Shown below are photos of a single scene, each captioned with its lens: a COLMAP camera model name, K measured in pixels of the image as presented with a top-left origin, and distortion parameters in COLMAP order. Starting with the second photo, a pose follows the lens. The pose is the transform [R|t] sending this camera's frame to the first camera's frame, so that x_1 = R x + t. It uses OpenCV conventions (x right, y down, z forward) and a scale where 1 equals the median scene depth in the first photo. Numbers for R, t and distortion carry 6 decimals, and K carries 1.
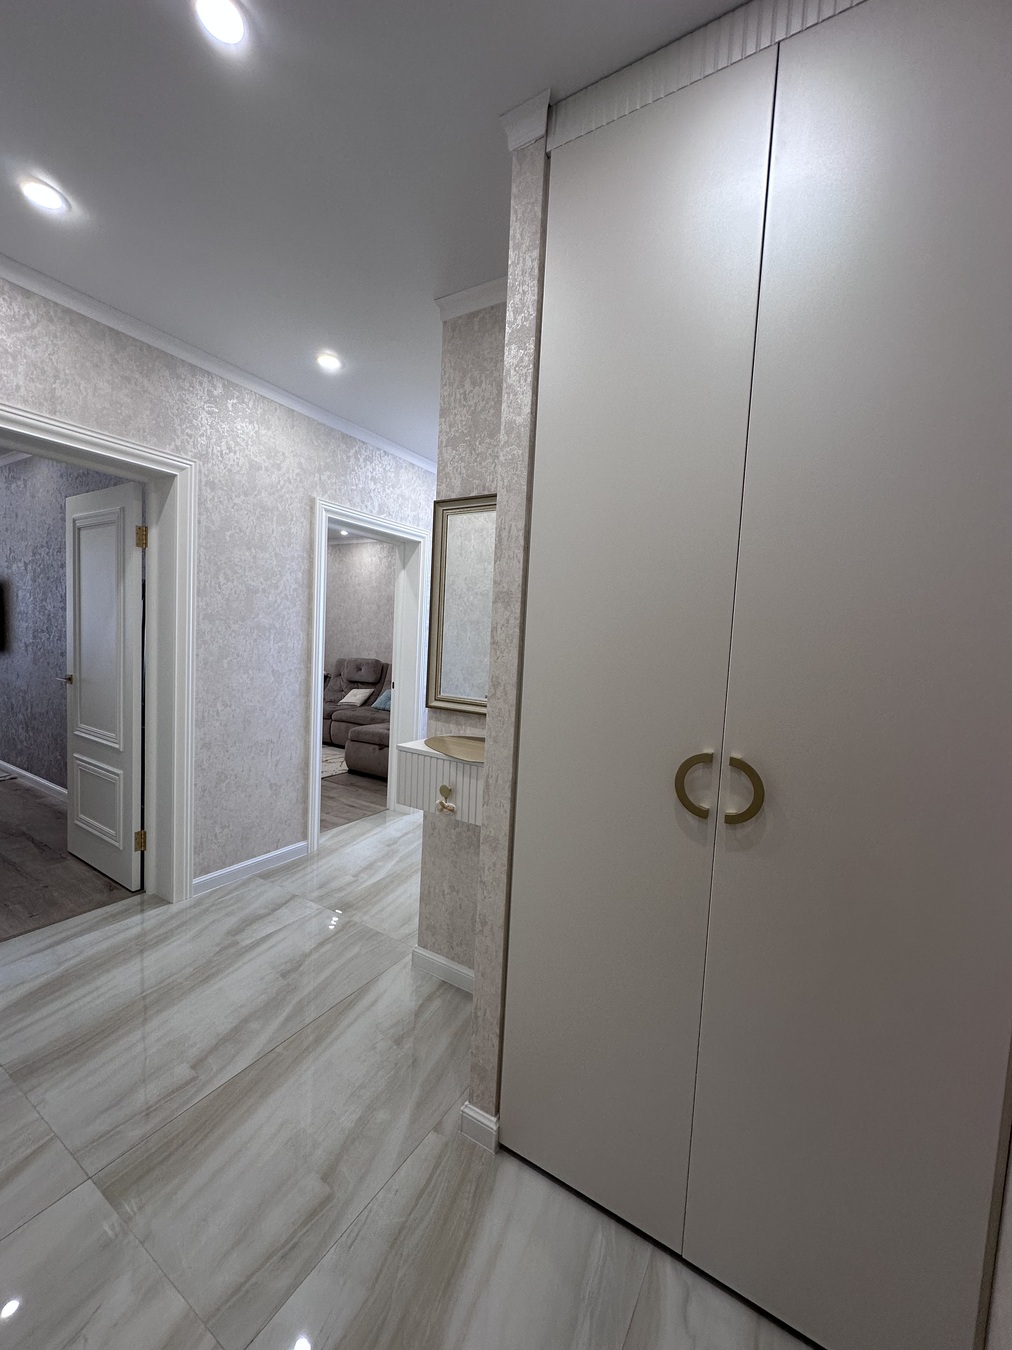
lens RADIAL K [[539.8, 0, 506.0], [0, 539.8, 675.0], [0, 0, 1]] dist [-0.000964, 0.000002]
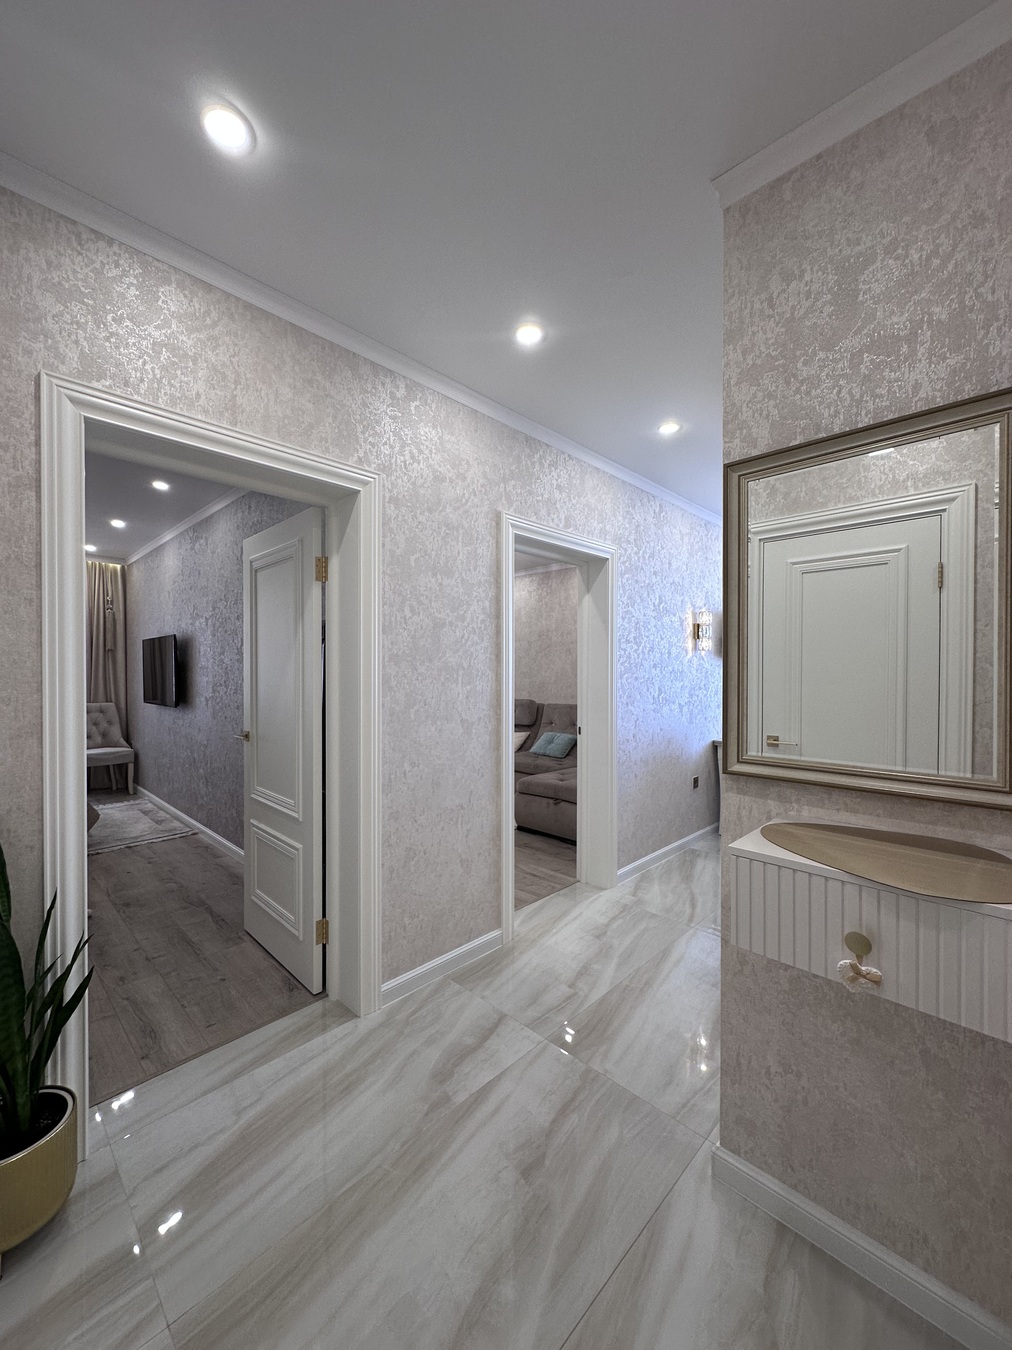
lens RADIAL K [[539.8, 0, 506.0], [0, 539.8, 675.0], [0, 0, 1]] dist [-0.000964, 0.000002]
pose [[0.974551, -0.048096, -0.218945, -0.200354], [0.033166, 0.996899, -0.071361, -0.016945], [0.221698, 0.062284, 0.973124, 0.230263]]
